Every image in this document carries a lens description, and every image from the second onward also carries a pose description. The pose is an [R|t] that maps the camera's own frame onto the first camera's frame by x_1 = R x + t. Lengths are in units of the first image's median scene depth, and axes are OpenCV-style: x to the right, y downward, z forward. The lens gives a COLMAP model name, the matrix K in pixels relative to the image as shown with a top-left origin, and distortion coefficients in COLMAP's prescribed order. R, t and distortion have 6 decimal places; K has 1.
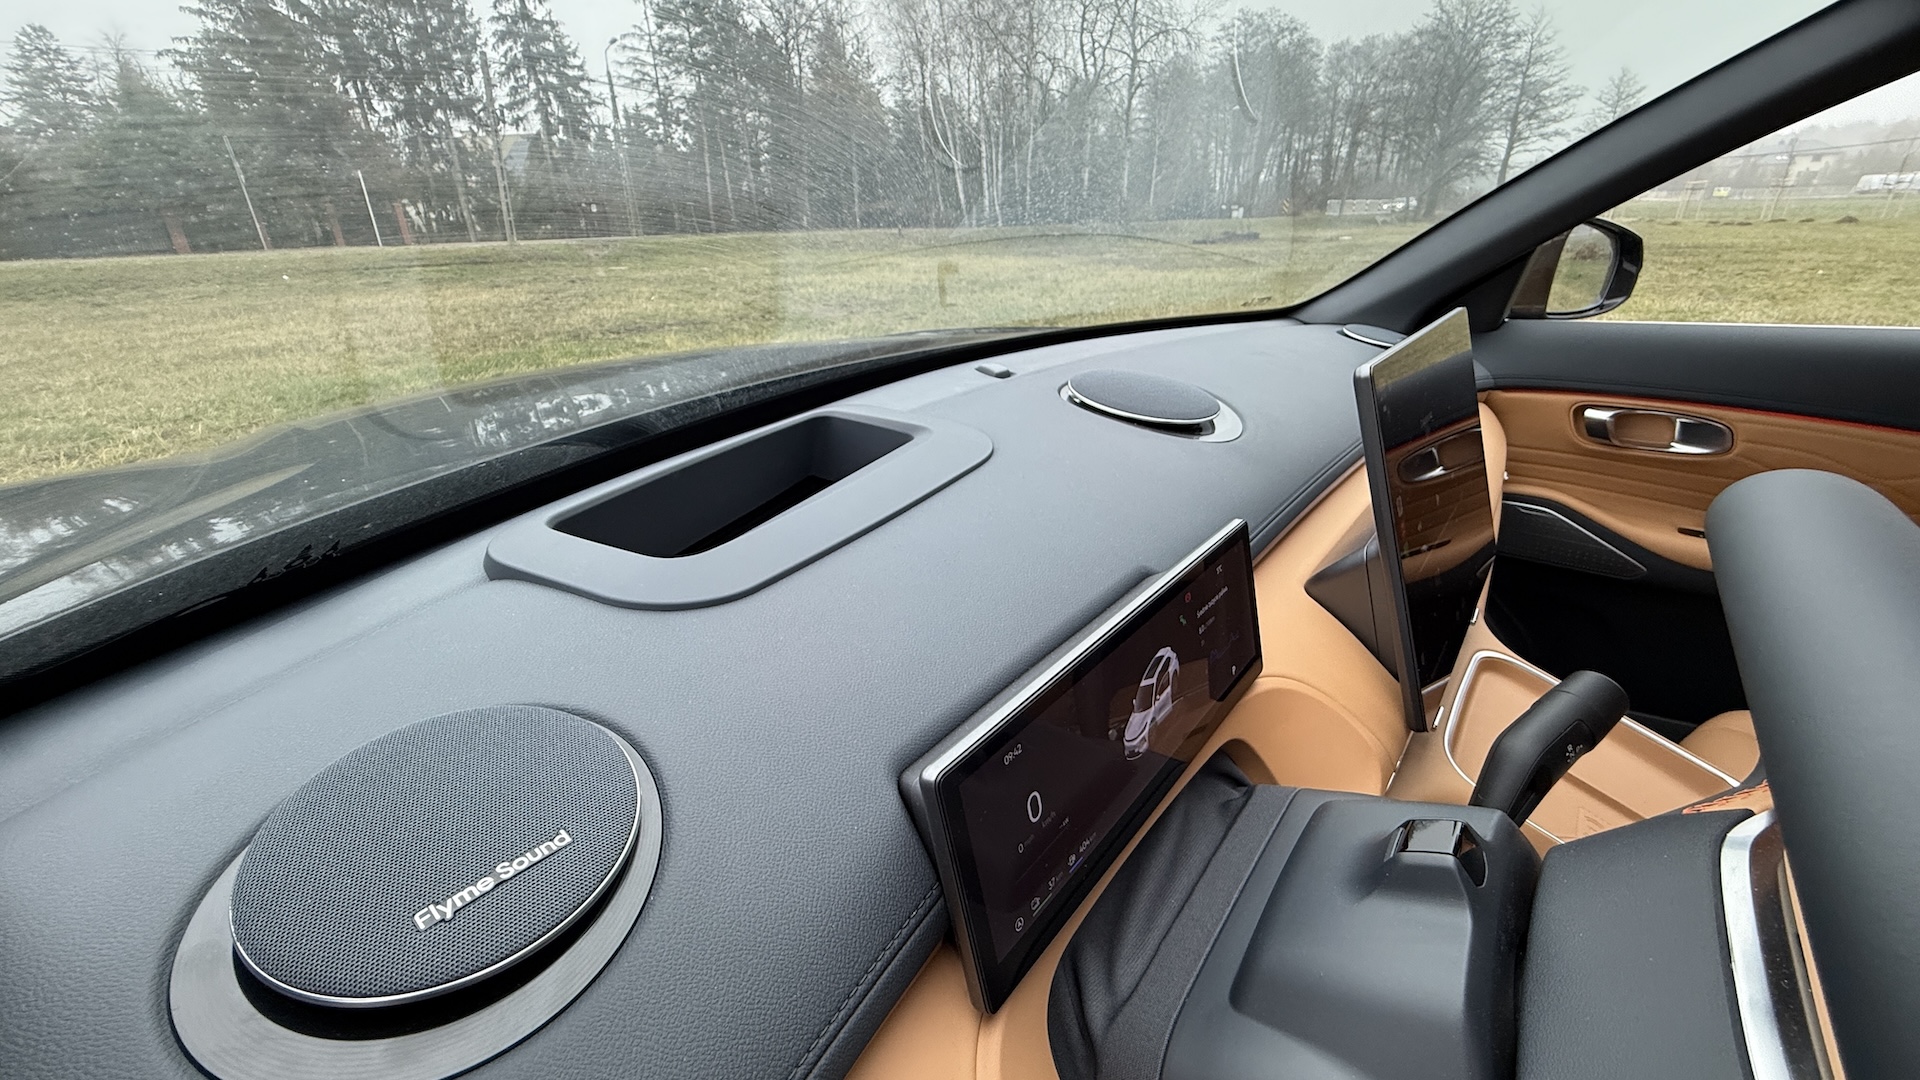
lens RADIAL K [[769.8, 0, 960.0], [0, 769.8, 540.0], [0, 0, 1]] dist [-0.002436, -0.000483]
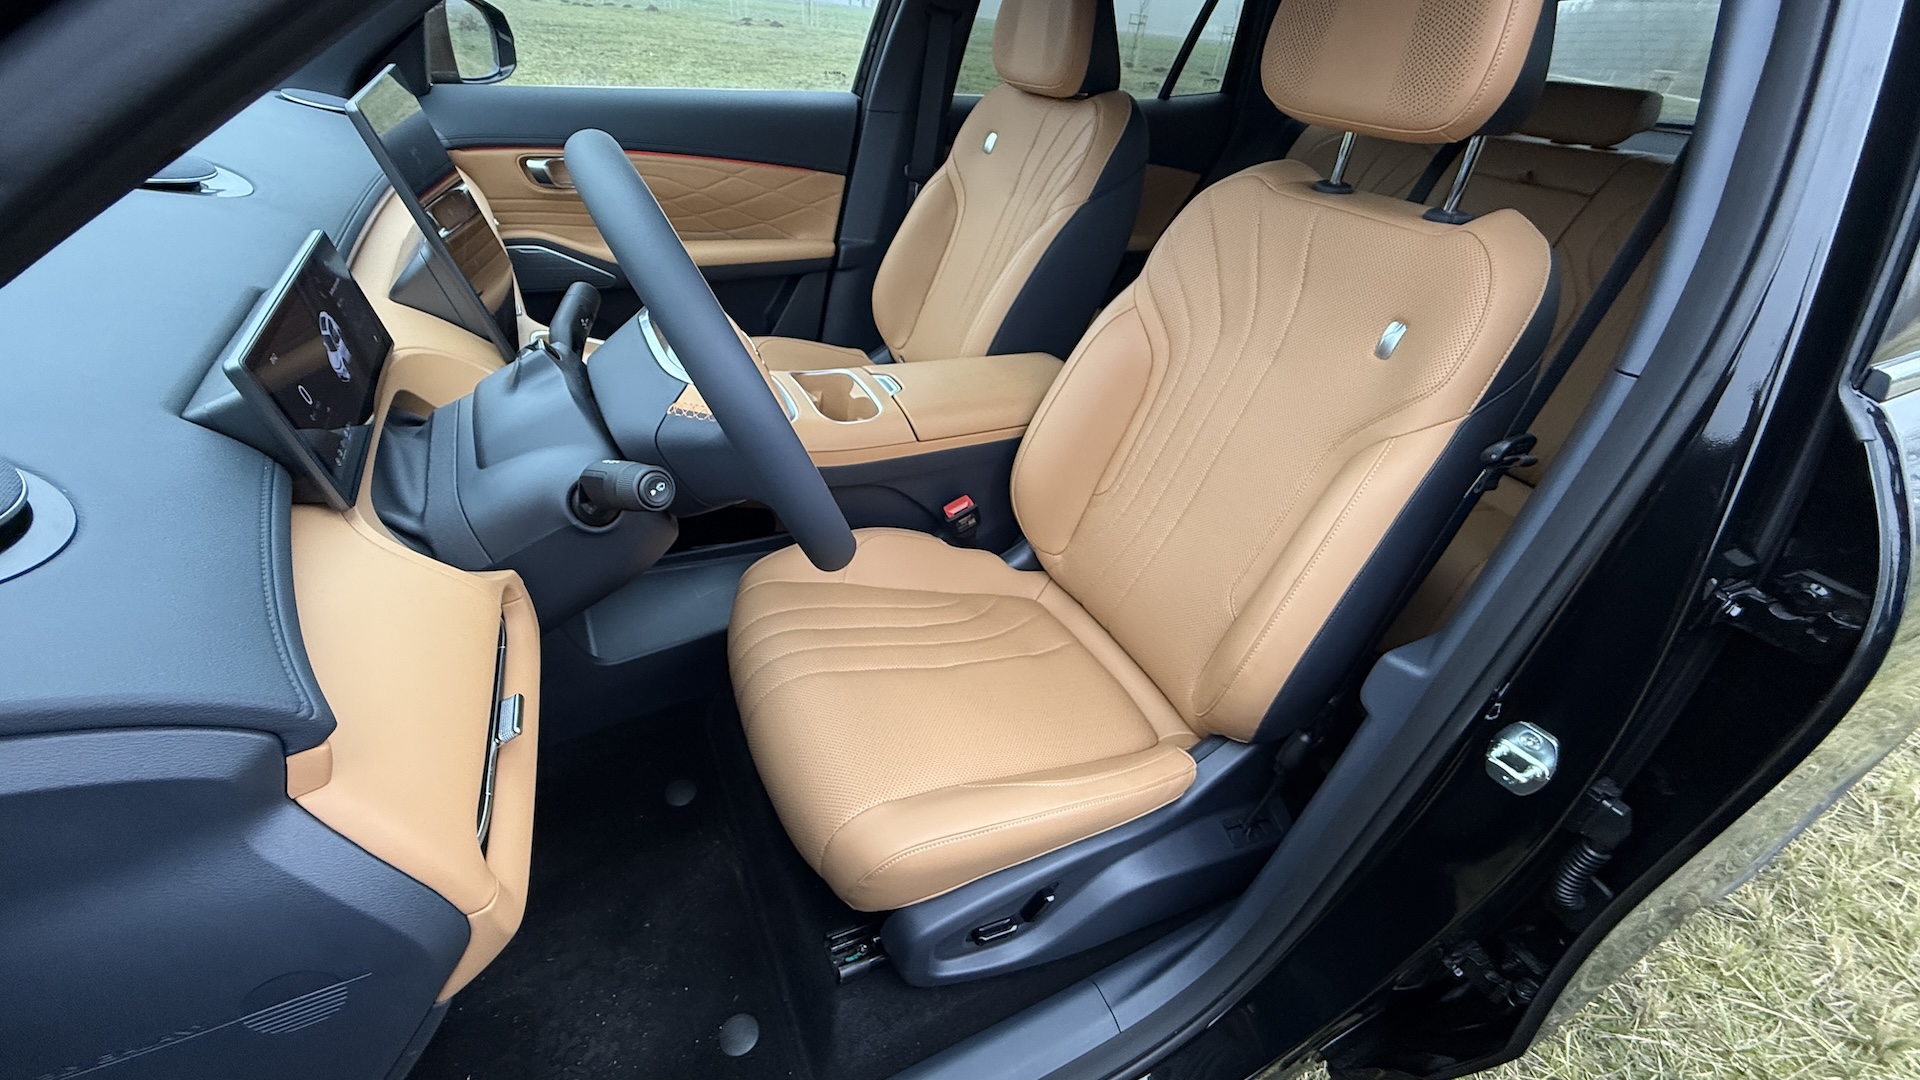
lens RADIAL K [[764.3, 0, 956.8], [0, 764.3, 536.7], [0, 0, 1]] dist [-0.002150, -0.000205]
pose [[0.420303, -0.460076, 0.782097, -0.189726], [0.261973, 0.886748, 0.380852, 0.097521], [-0.868744, 0.044815, 0.493230, -0.251164]]
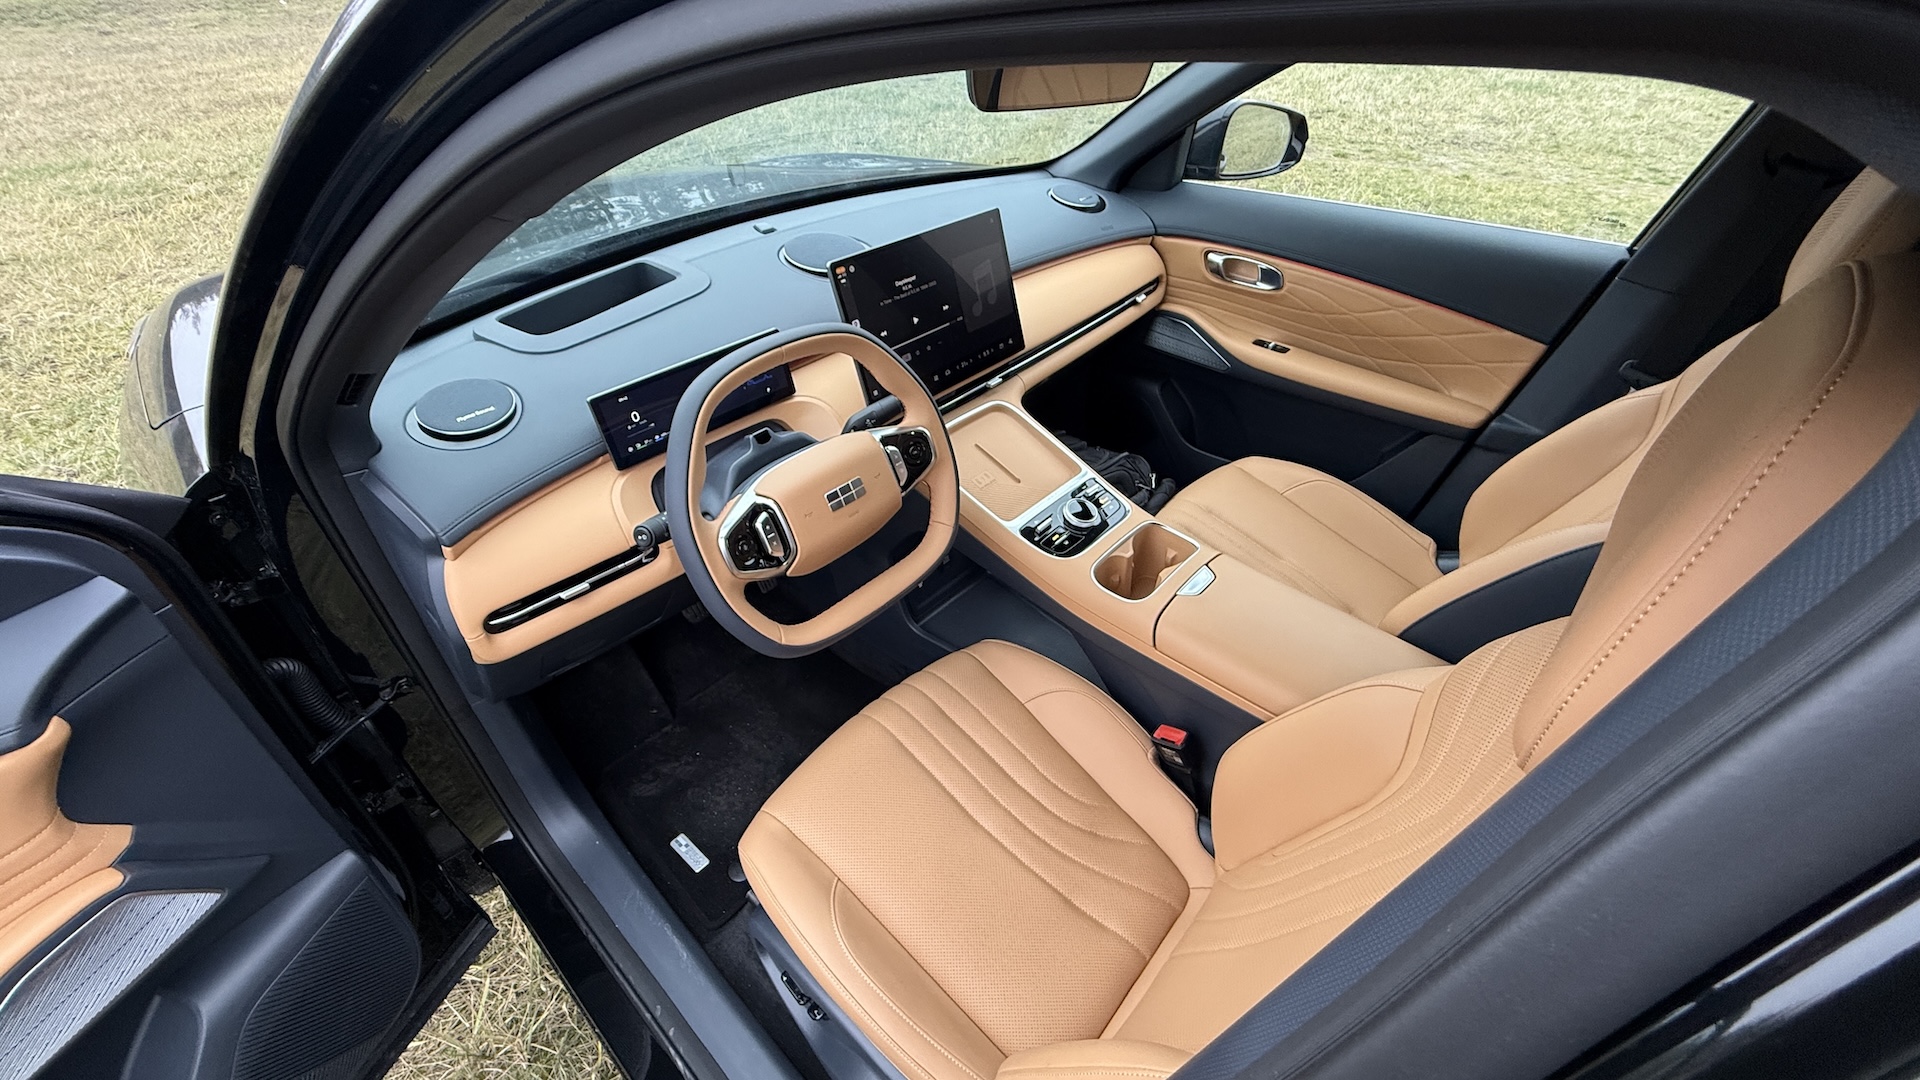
lens RADIAL K [[763.5, 0, 960.6], [0, 763.5, 534.0], [0, 0, 1]] dist [-0.000448, 0.000127]
pose [[0.997767, 0.054201, -0.039032, 0.459203], [-0.041573, 0.961337, 0.272217, -0.035676], [0.052277, -0.269987, 0.961444, -0.625121]]
